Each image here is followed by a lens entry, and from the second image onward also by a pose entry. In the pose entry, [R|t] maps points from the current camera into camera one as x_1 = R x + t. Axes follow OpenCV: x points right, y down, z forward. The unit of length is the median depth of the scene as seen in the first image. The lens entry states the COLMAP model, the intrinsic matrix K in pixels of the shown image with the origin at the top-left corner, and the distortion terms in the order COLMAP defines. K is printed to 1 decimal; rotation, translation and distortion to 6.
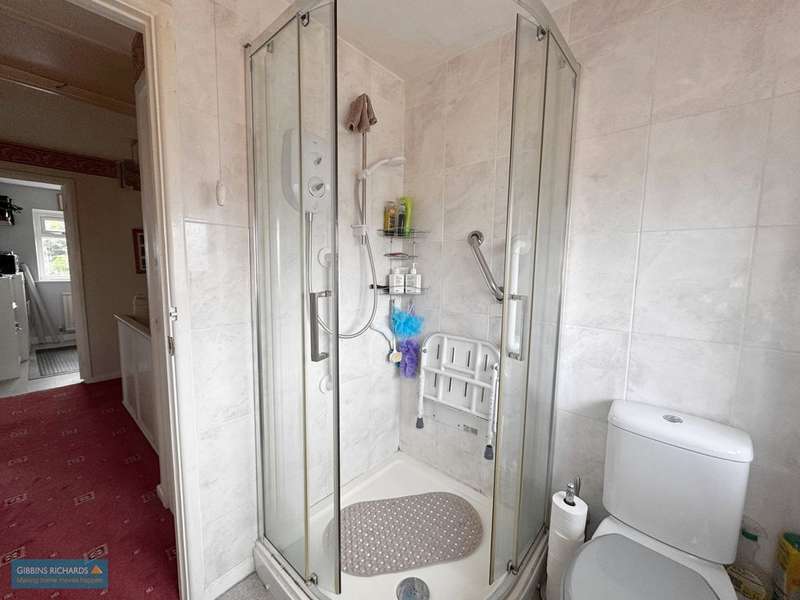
lens RADIAL K [[323.6, 0, 400.6], [0, 323.6, 298.8], [0, 0, 1]] dist [0.000412, 0.000028]
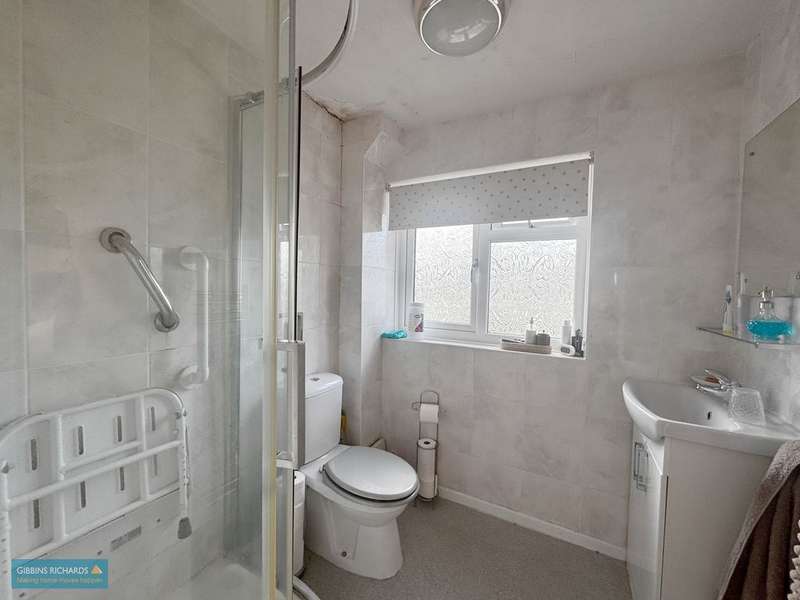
lens RADIAL K [[323.6, 0, 400.4], [0, 323.6, 302.9], [0, 0, 1]] dist [0.000412, 0.000028]
pose [[-0.223743, -0.061667, 0.972695, -0.513840], [0.080635, 0.993404, 0.081528, -0.066004], [-0.971307, 0.096675, -0.217295, 0.589376]]
